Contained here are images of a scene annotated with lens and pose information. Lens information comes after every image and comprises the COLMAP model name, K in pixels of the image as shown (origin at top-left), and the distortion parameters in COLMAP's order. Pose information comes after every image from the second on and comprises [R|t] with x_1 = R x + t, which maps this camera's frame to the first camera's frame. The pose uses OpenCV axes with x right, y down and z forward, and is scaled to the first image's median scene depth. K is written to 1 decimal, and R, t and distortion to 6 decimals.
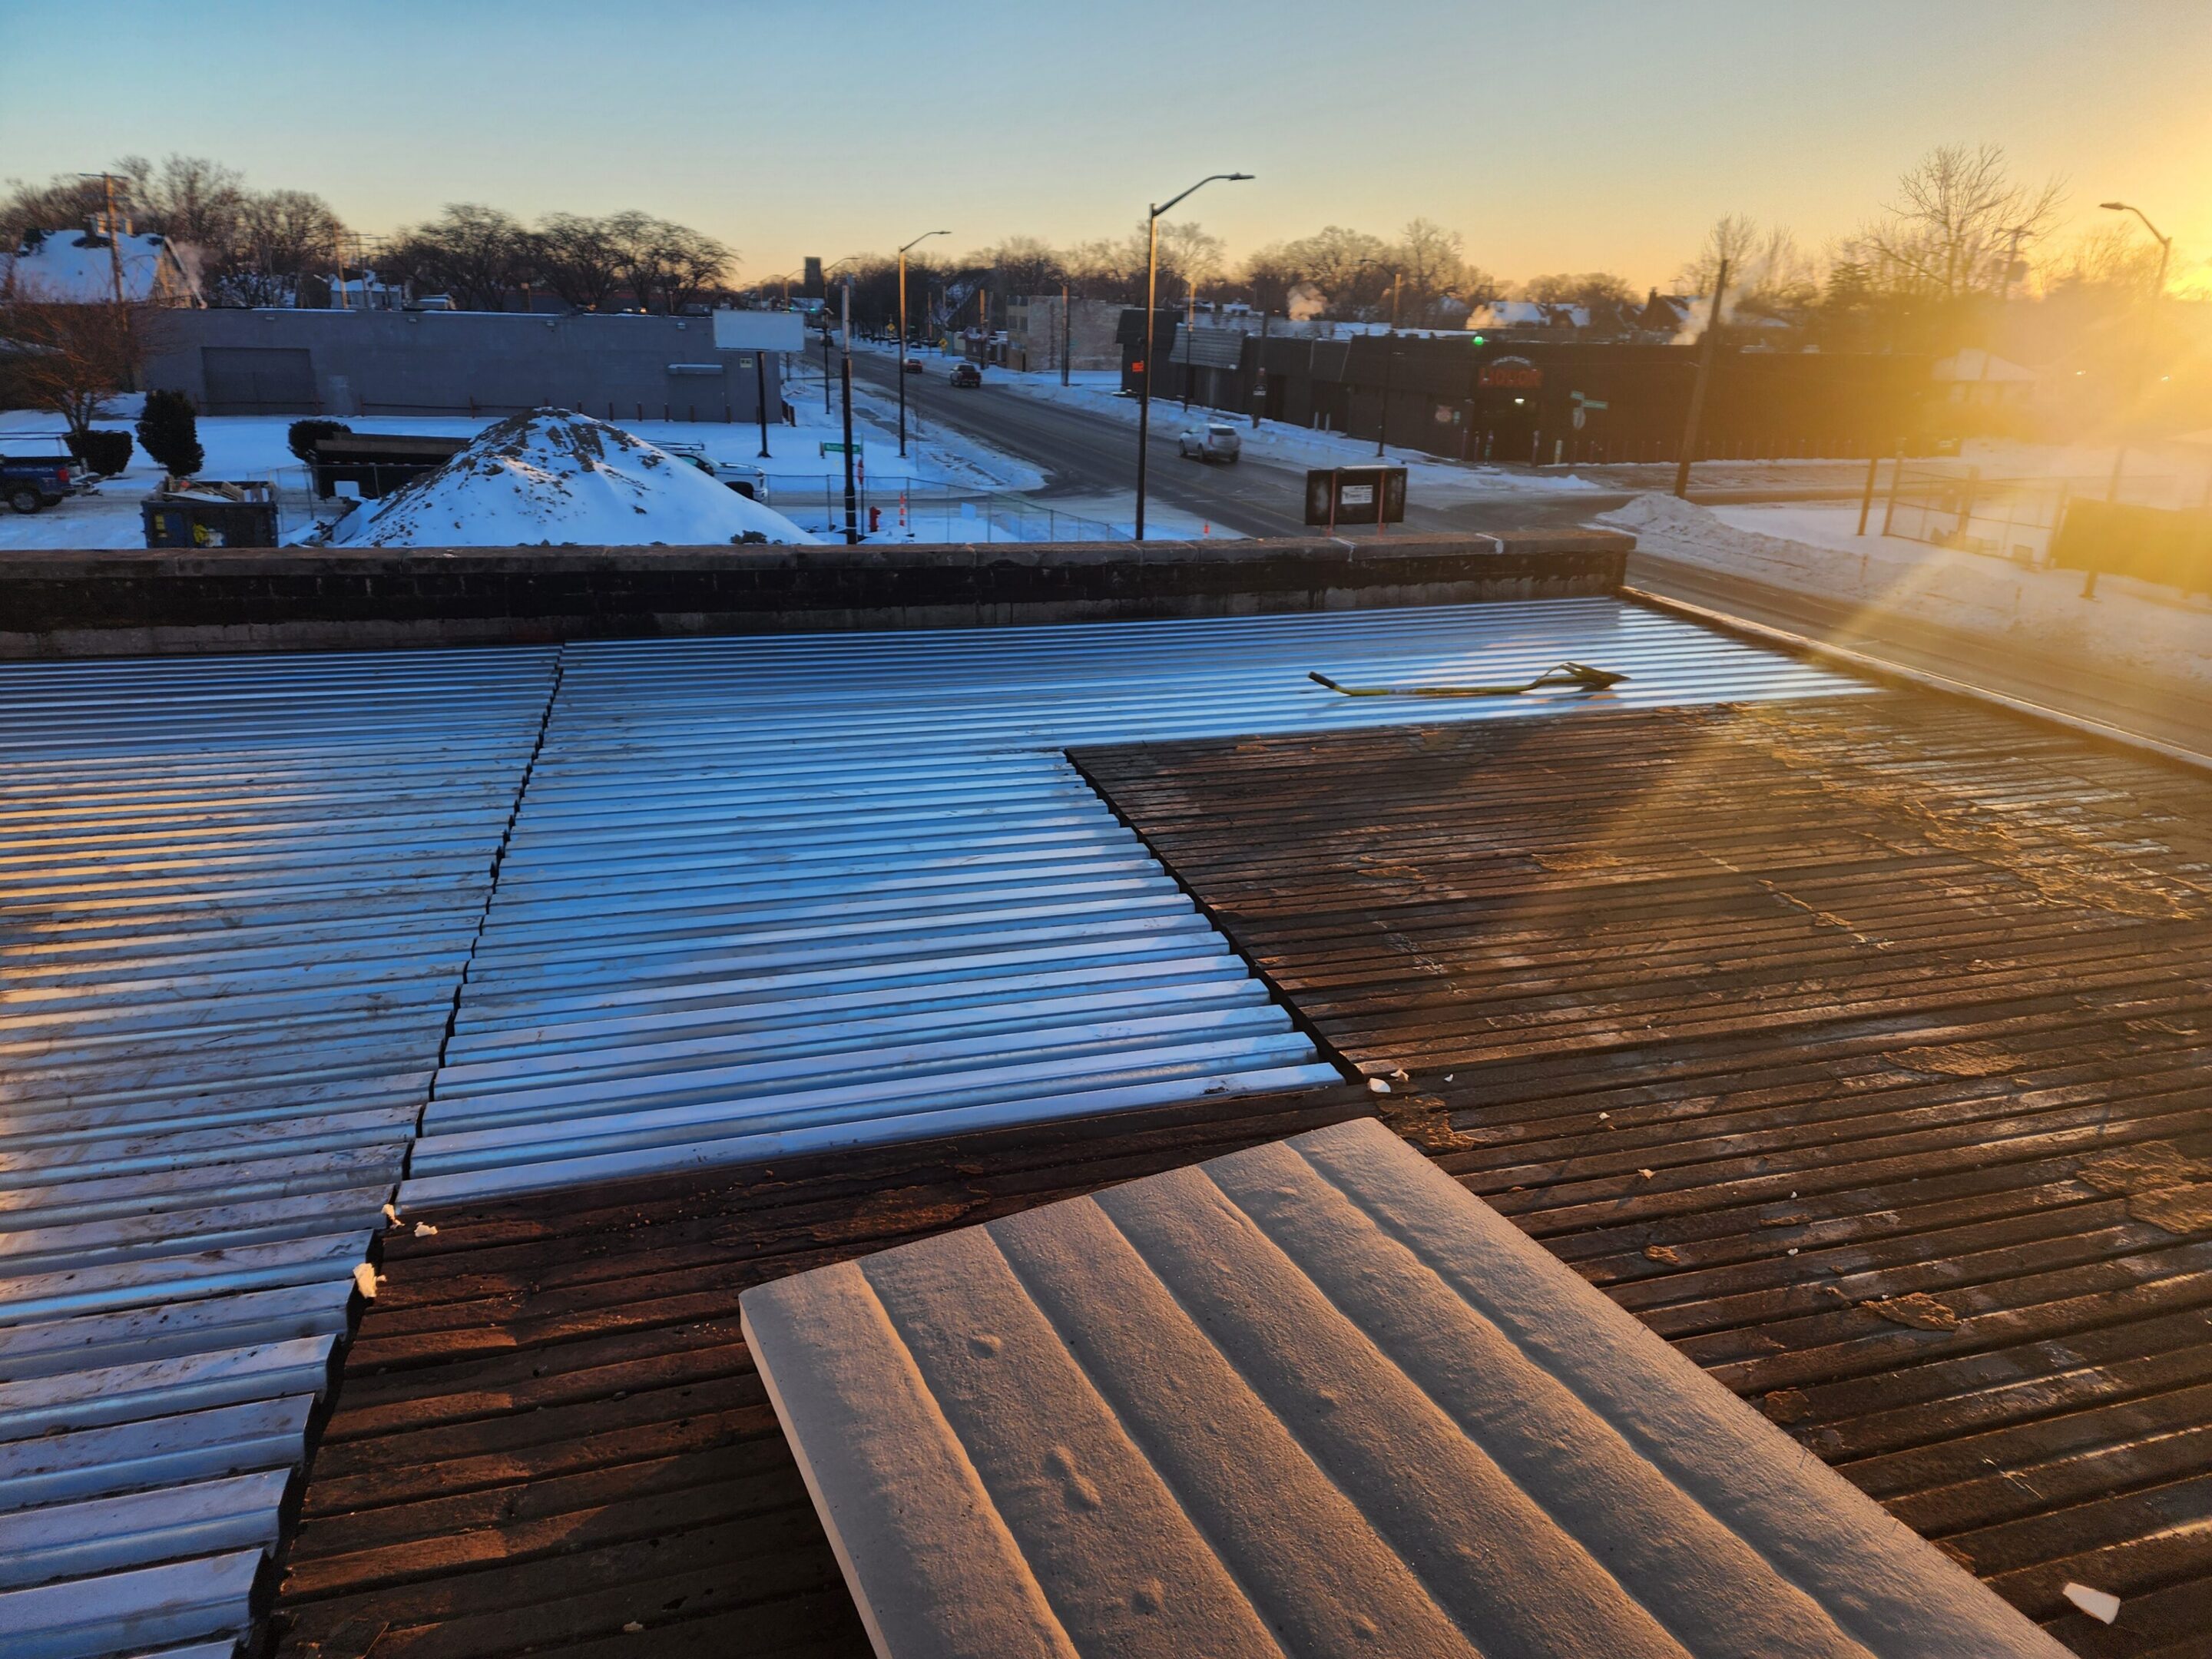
lens RADIAL K [[1519.8, 0, 1106.0], [0, 1519.8, 829.5], [0, 0, 1]] dist [0.050279, -0.063249]
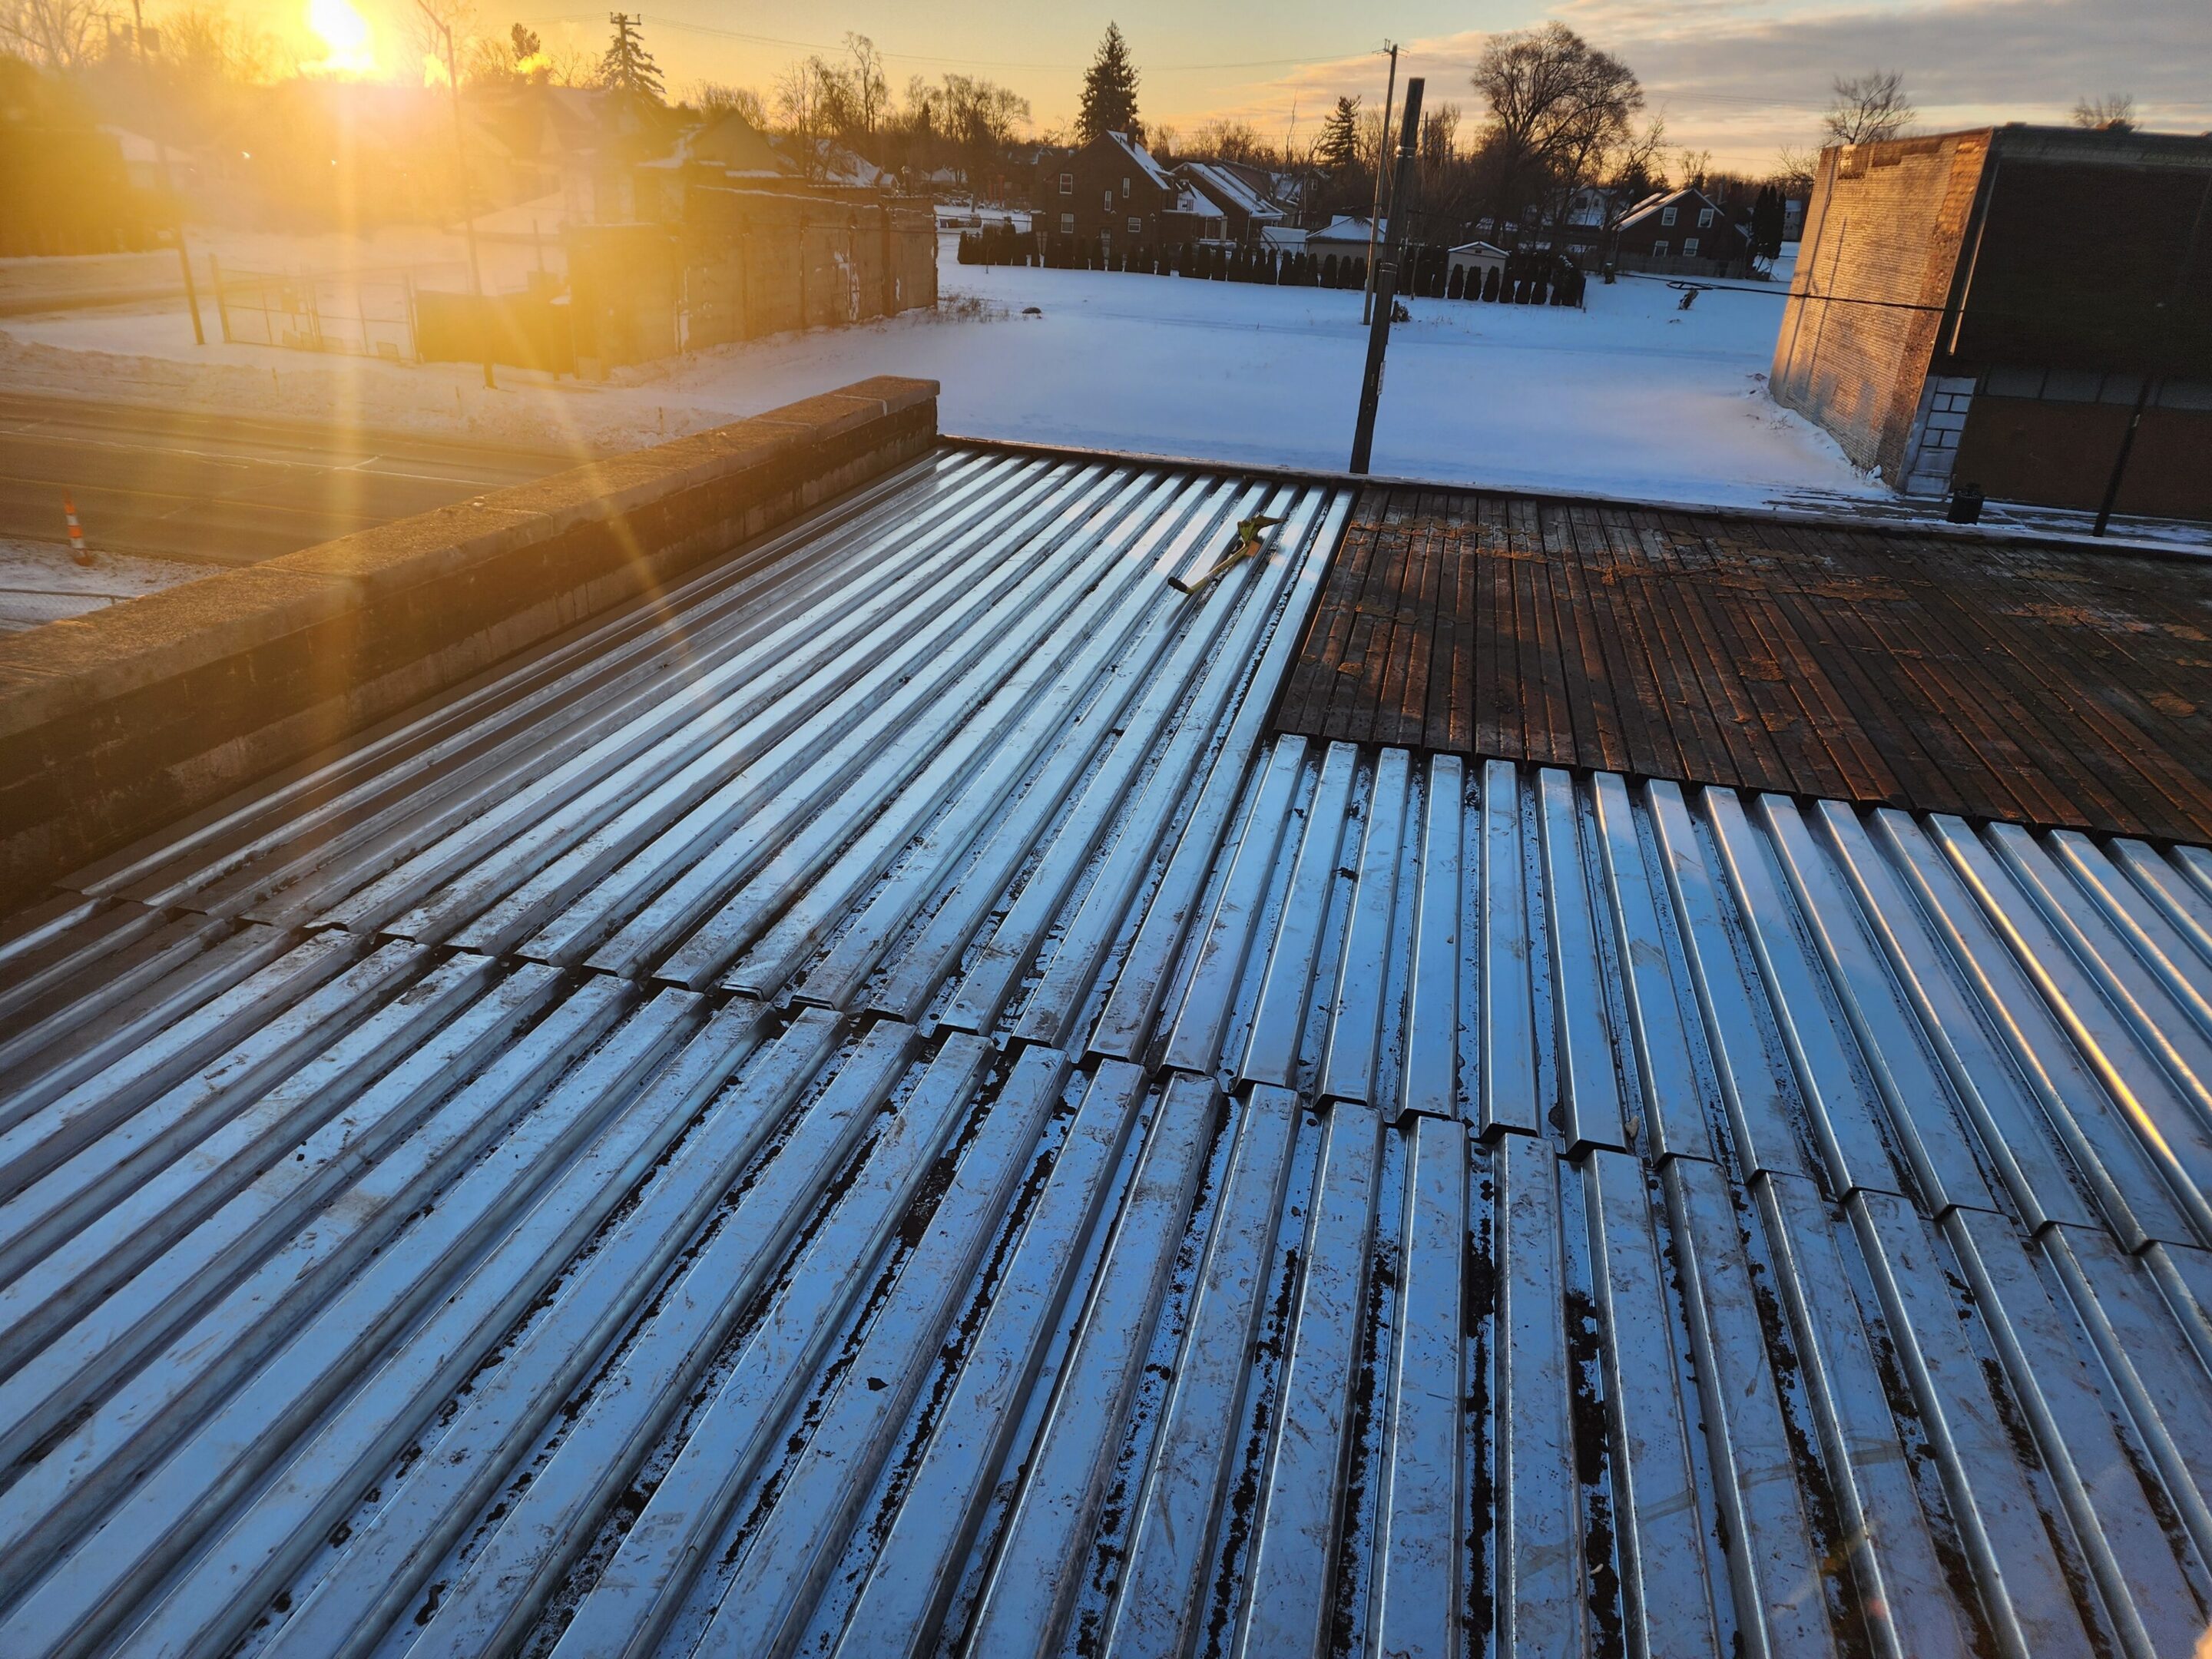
lens RADIAL K [[1519.8, 0, 1106.0], [0, 1519.8, 829.5], [0, 0, 1]] dist [0.050279, -0.063249]
pose [[0.436459, -0.347358, 0.829967, -0.160226], [0.236099, 0.934359, 0.266889, -0.051322], [-0.868194, 0.079468, 0.489821, 0.149118]]
